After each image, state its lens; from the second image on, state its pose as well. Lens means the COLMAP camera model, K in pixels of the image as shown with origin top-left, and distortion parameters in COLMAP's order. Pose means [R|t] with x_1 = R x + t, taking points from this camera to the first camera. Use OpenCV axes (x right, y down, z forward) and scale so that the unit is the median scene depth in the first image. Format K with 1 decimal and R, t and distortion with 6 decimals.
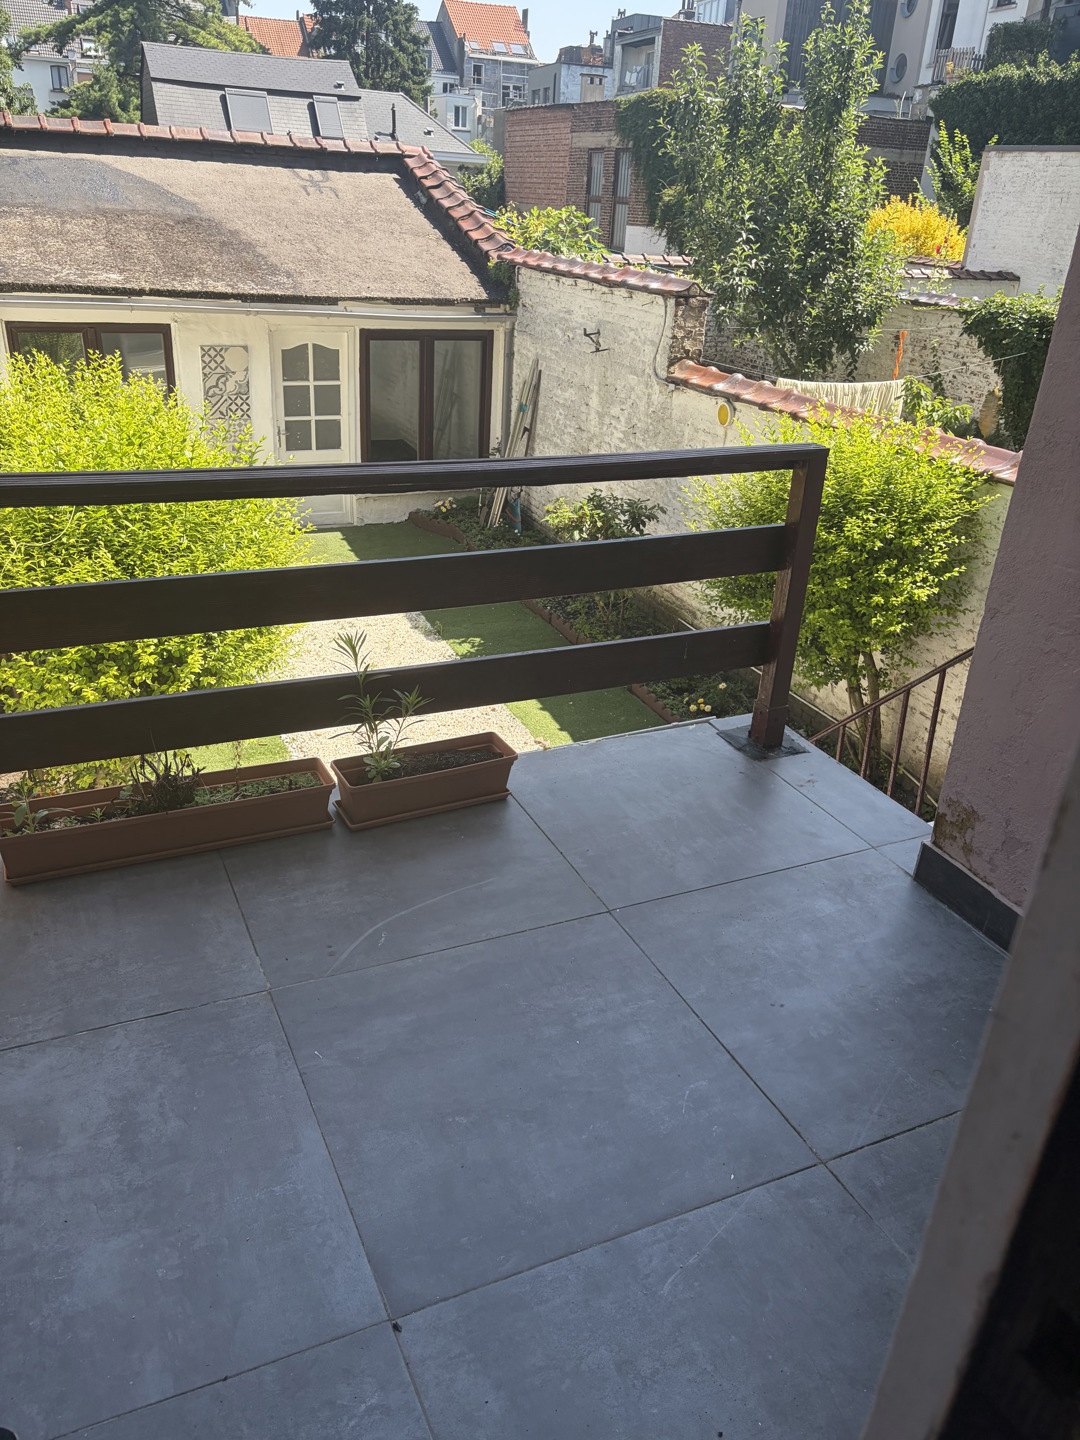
lens RADIAL K [[1082.6, 0, 532.7], [0, 1082.6, 720.1], [0, 0, 1]] dist [0.048267, -0.046587]
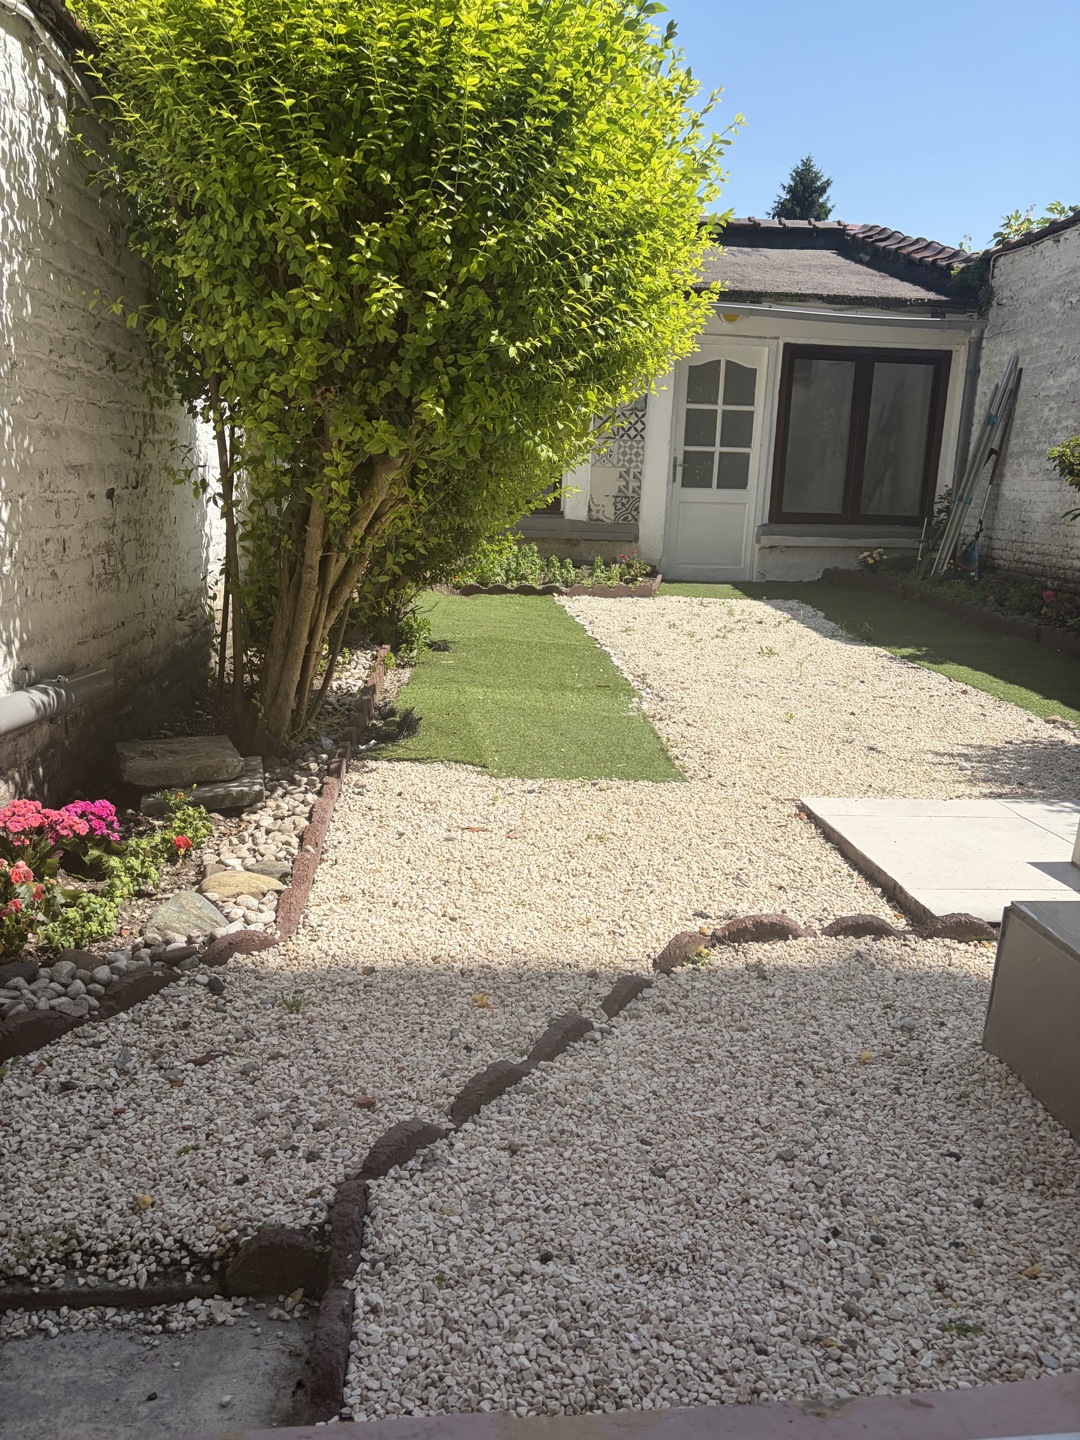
lens RADIAL K [[1082.6, 0, 552.1], [0, 1082.6, 723.0], [0, 0, 1]] dist [0.048267, -0.046587]
pose [[0.943300, 0.054305, -0.327470, -0.038792], [-0.127178, 0.970374, -0.205426, 0.120329], [0.306613, 0.235425, 0.922260, 0.254674]]
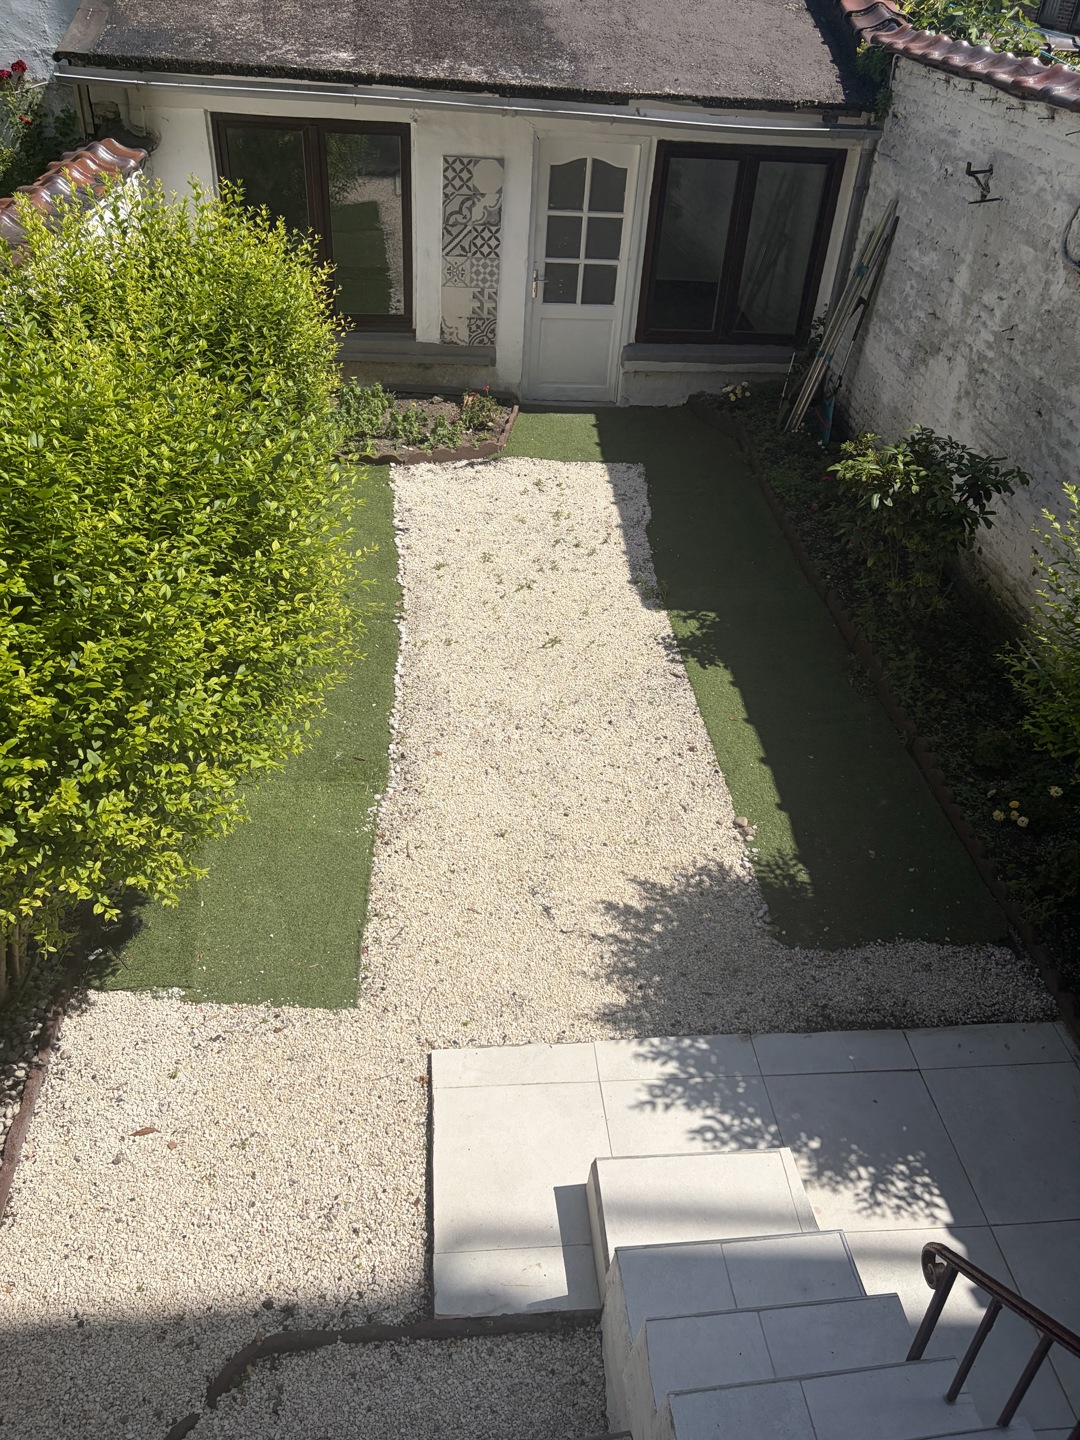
lens RADIAL K [[1082.6, 0, 541.3], [0, 1082.6, 716.8], [0, 0, 1]] dist [0.048267, -0.046587]
pose [[0.946110, 0.192149, -0.260682, 0.035926], [-0.147928, 0.972491, 0.179938, -0.103993], [0.288086, -0.131679, 0.948508, 0.229938]]
